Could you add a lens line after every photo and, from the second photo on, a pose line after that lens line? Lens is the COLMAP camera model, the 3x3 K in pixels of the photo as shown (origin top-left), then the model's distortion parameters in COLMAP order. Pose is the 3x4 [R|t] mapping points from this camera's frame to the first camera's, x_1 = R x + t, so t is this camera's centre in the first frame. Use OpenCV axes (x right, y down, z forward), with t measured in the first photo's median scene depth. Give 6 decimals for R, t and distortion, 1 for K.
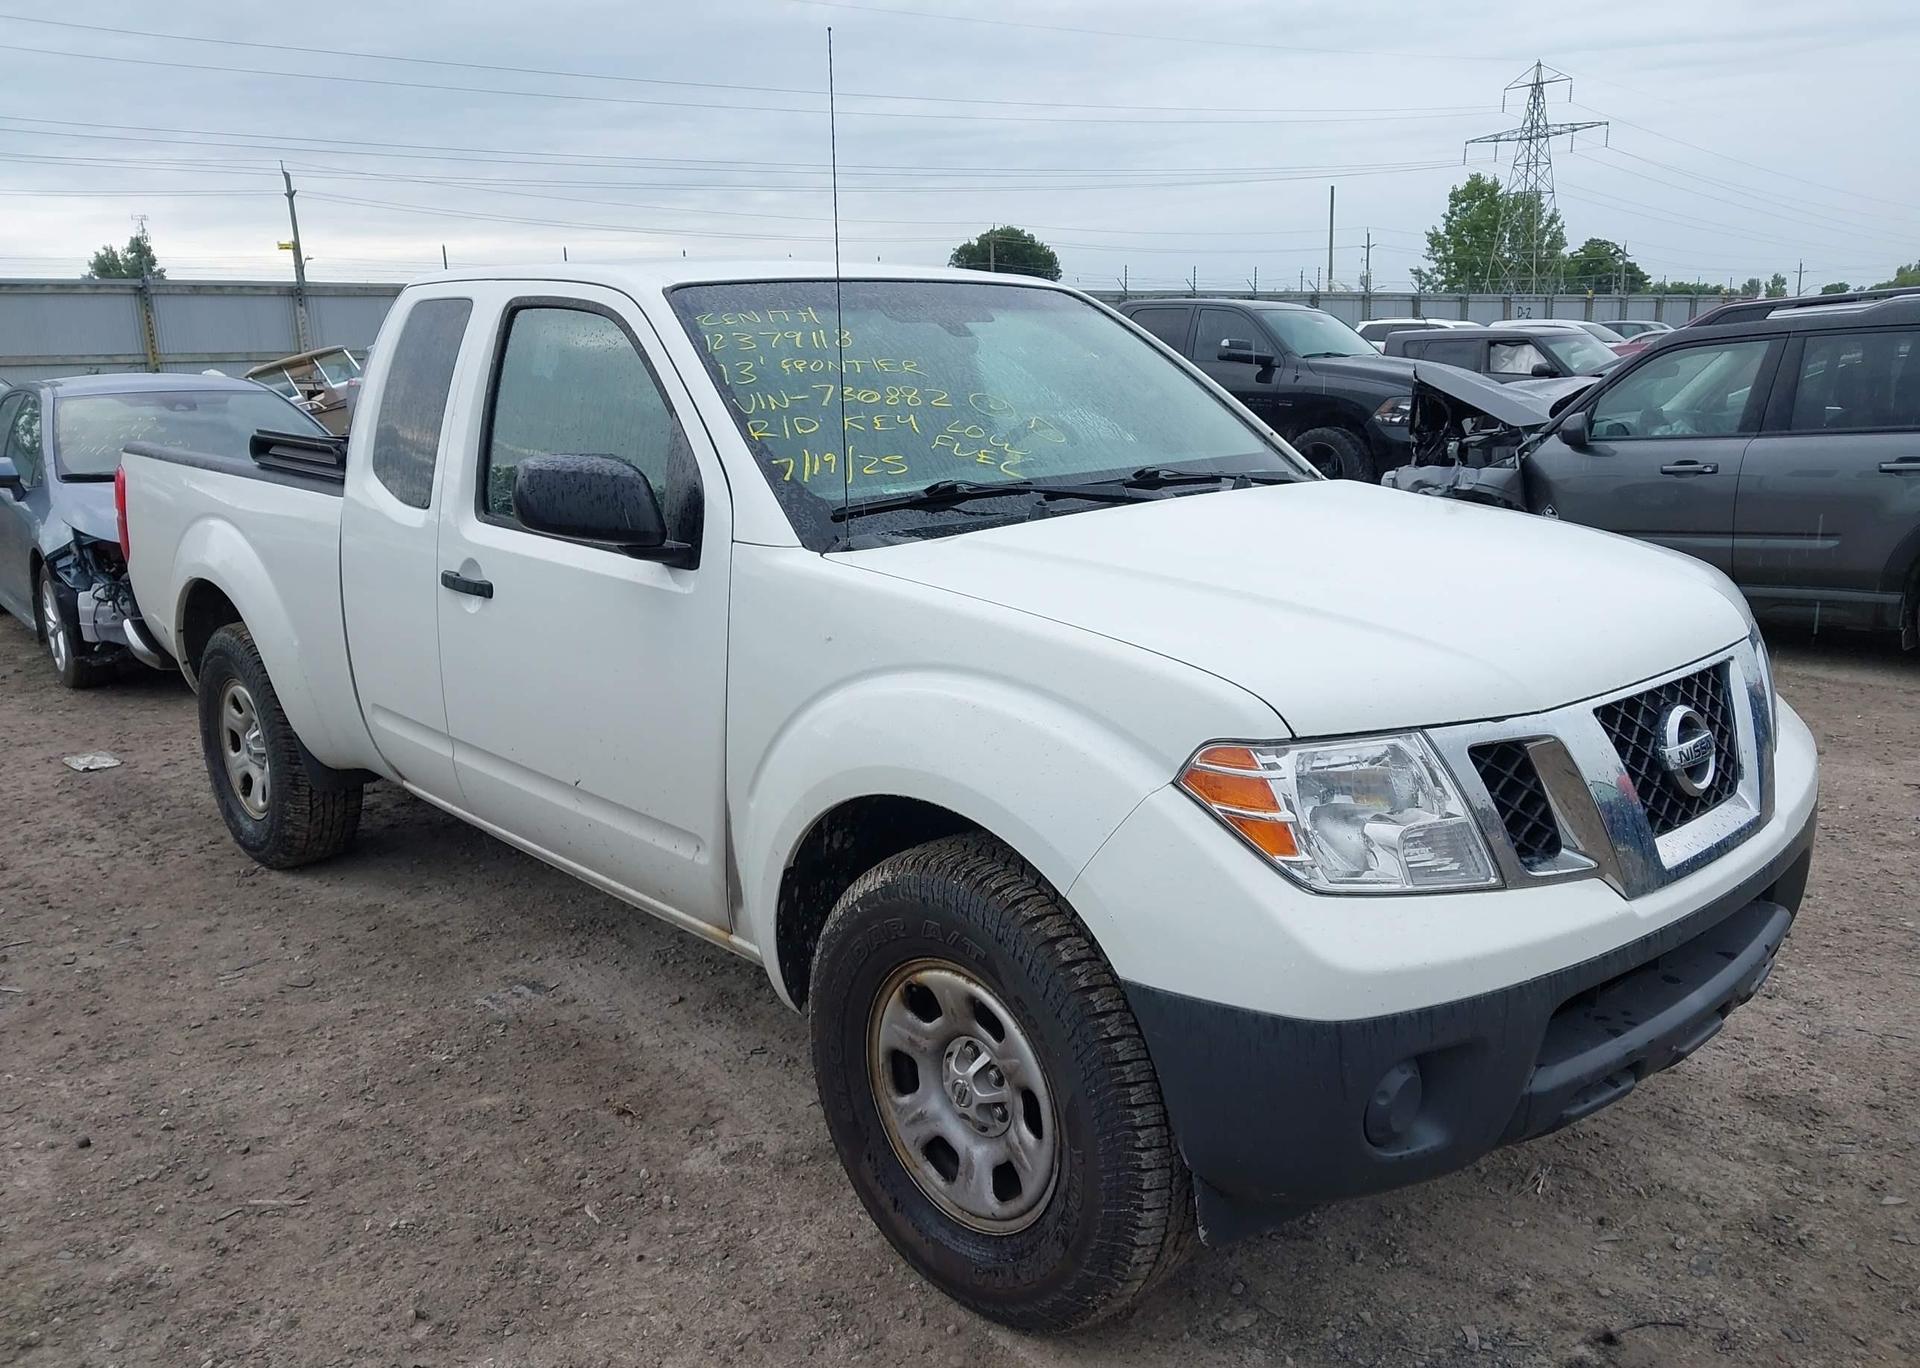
lens RADIAL K [[1495.9, 0, 955.2], [0, 1495.9, 700.3], [0, 0, 1]] dist [0.057655, -0.073932]
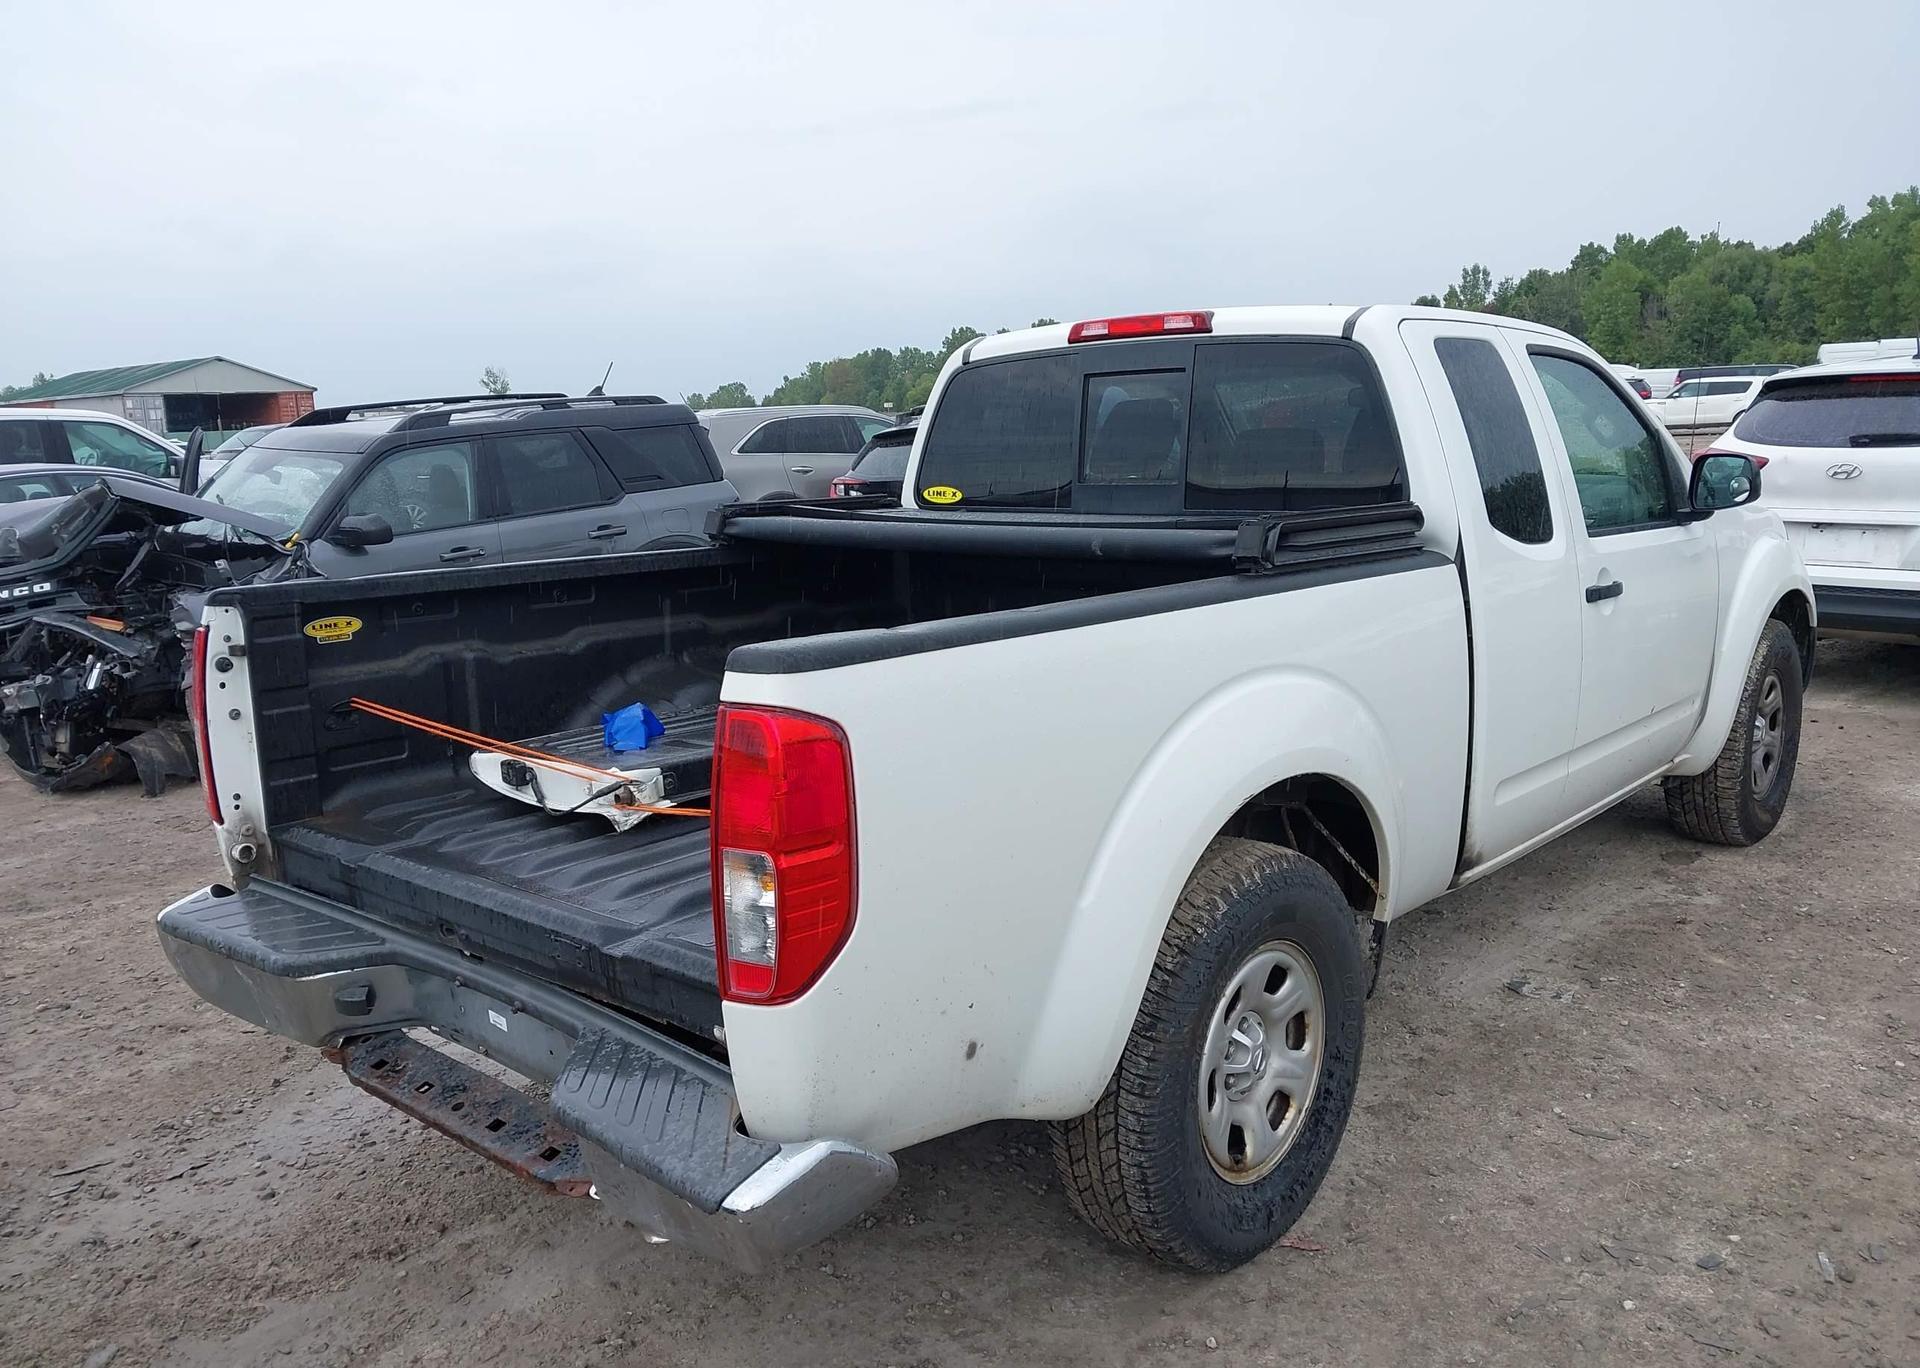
lens RADIAL K [[1495.9, 0, 961.1], [0, 1495.9, 710.2], [0, 0, 1]] dist [0.057655, -0.073932]
pose [[-0.087034, -0.167703, 0.981988, -0.982797], [0.262338, 0.947078, 0.184992, -0.228979], [-0.961043, 0.273713, -0.038433, 1.068111]]
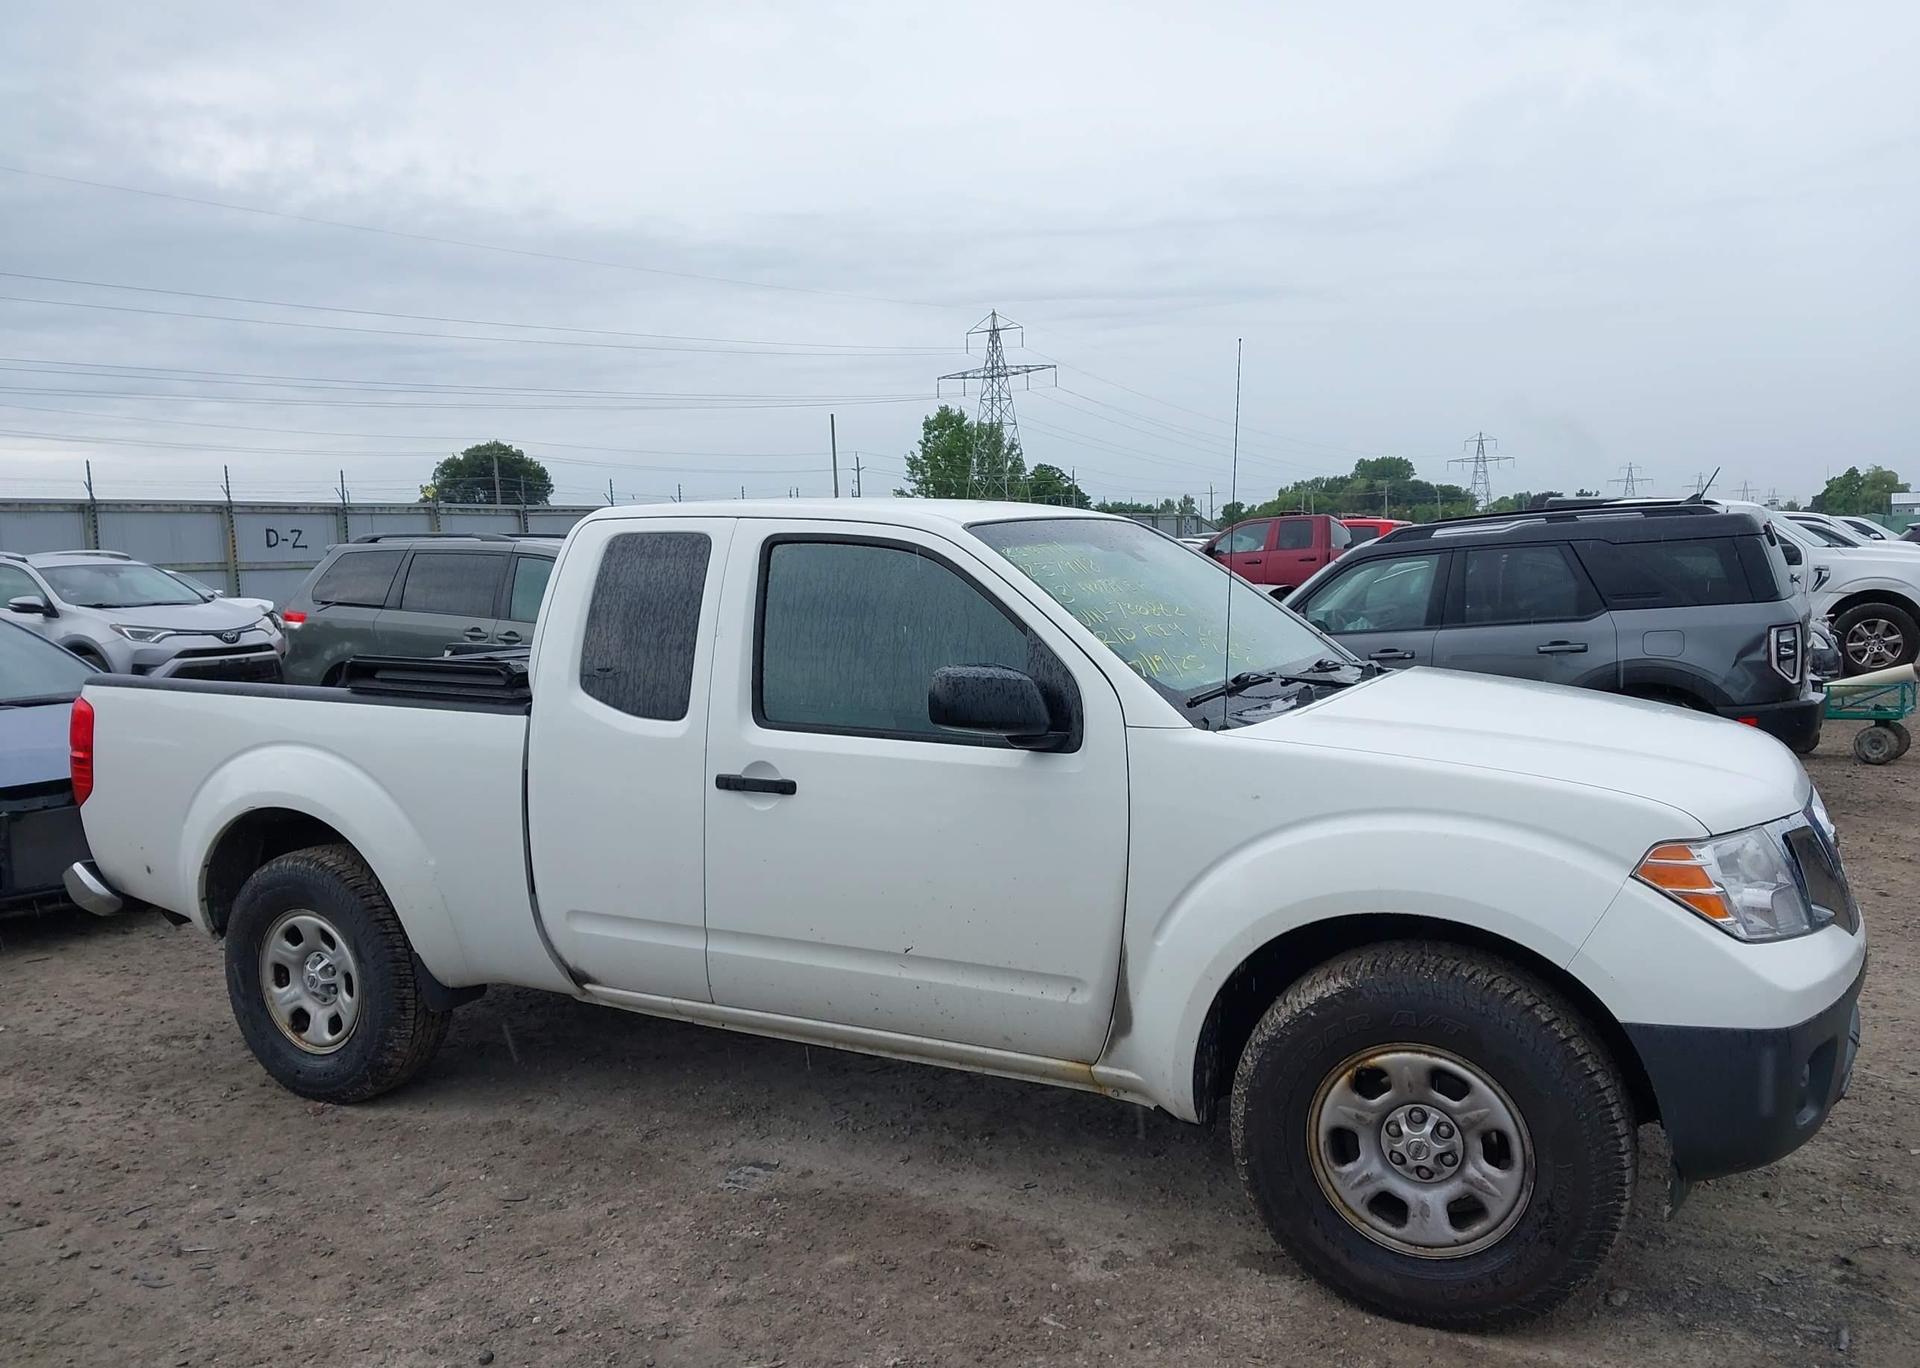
lens RADIAL K [[1495.9, 0, 948.7], [0, 1495.9, 699.8], [0, 0, 1]] dist [0.057655, -0.073932]
pose [[0.947063, -0.038214, 0.318766, -0.374576], [0.081461, 0.989000, -0.123462, 0.006445], [-0.310542, 0.142893, 0.939758, -0.060258]]
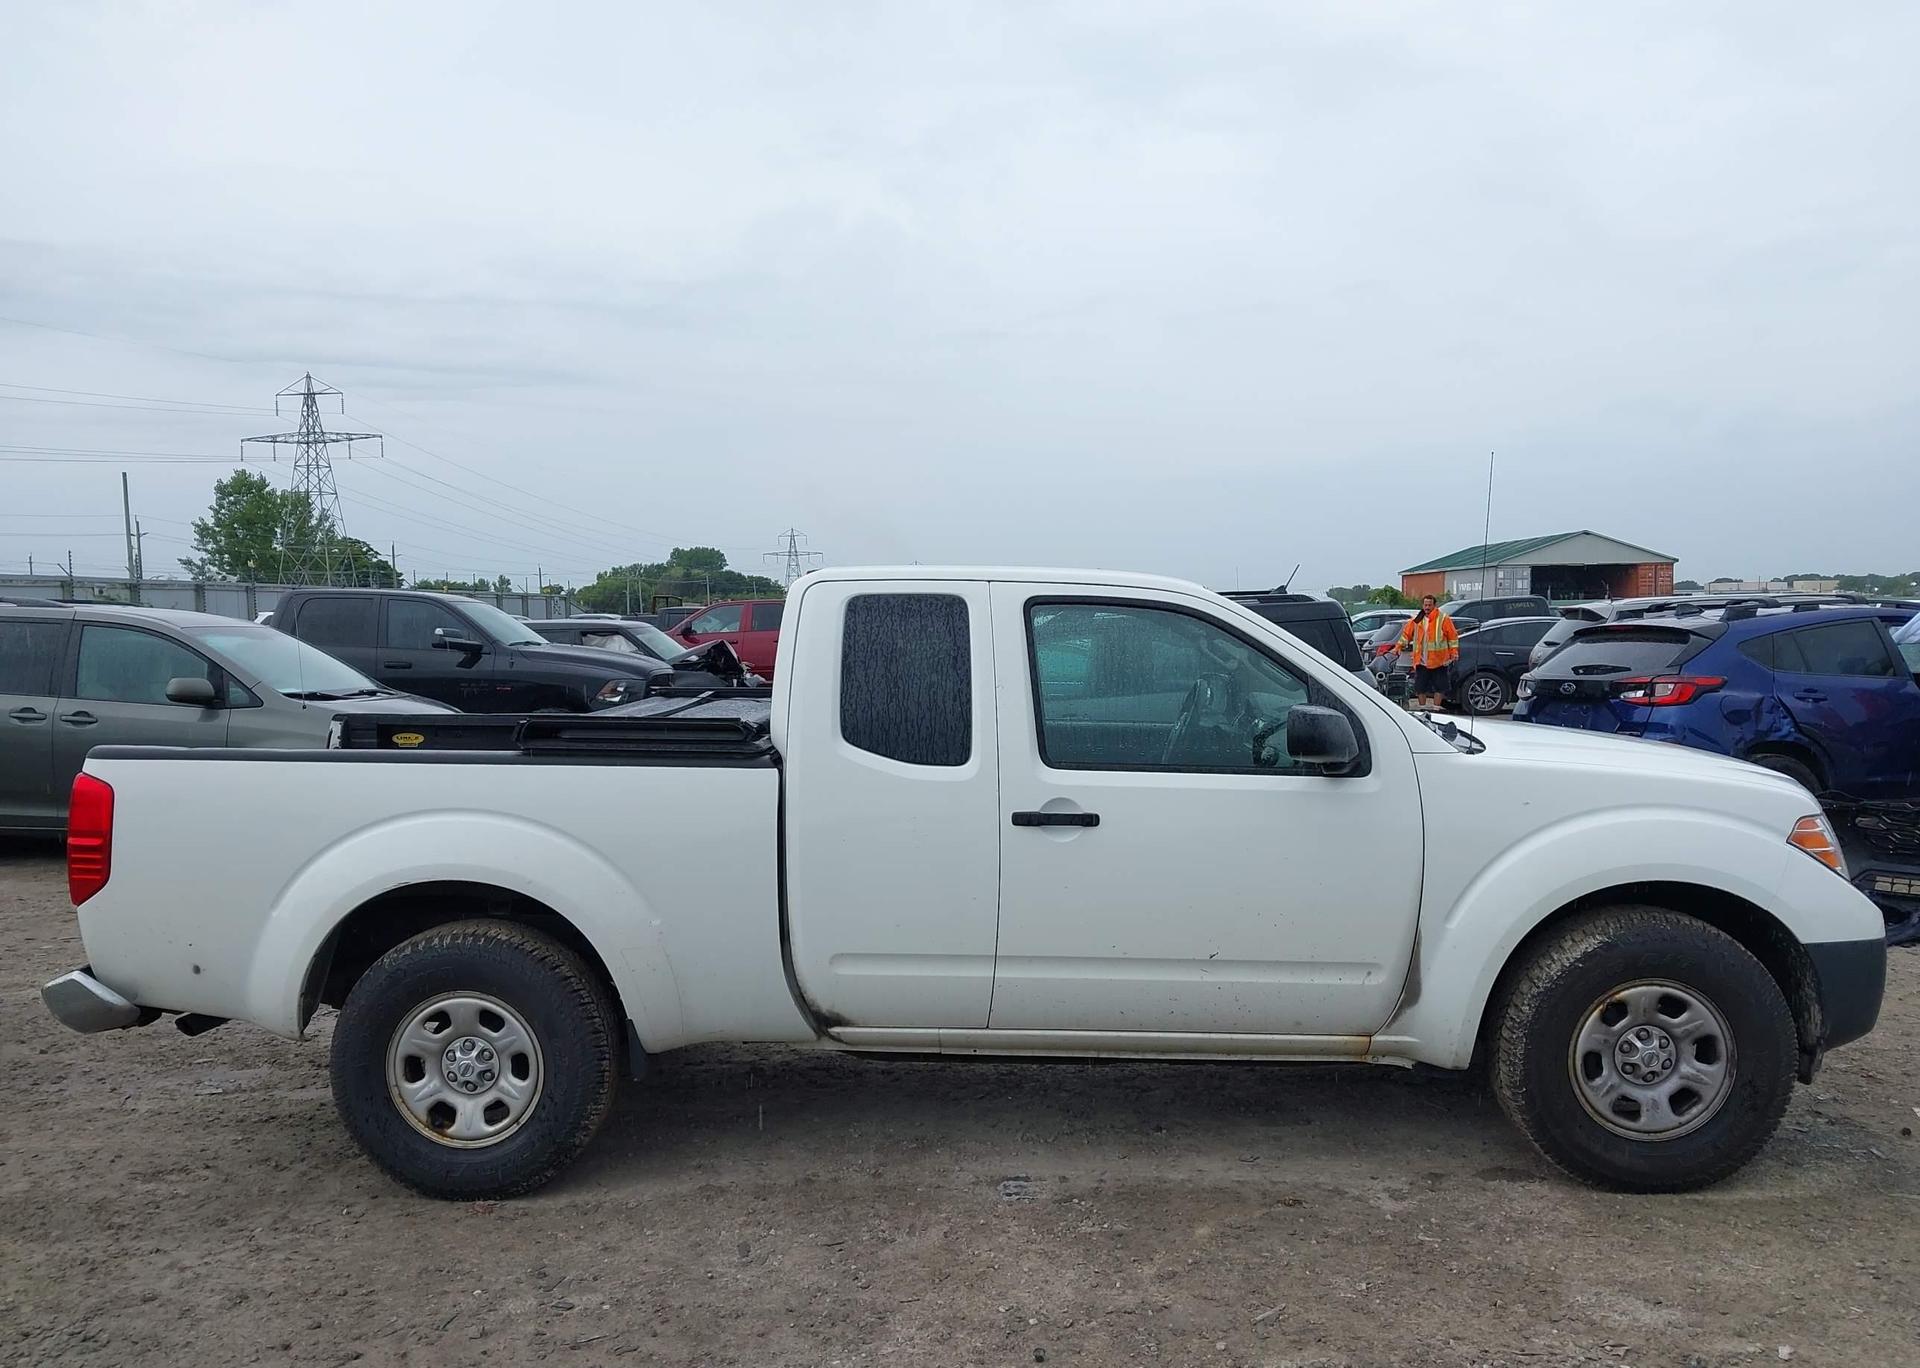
lens RADIAL K [[1495.9, 0, 958.2], [0, 1495.9, 674.1], [0, 0, 1]] dist [0.057655, -0.073932]
pose [[0.711251, -0.016005, 0.702755, -0.863759], [0.159524, 0.977331, -0.139195, -0.024925], [-0.684597, 0.211109, 0.697682, 0.123550]]
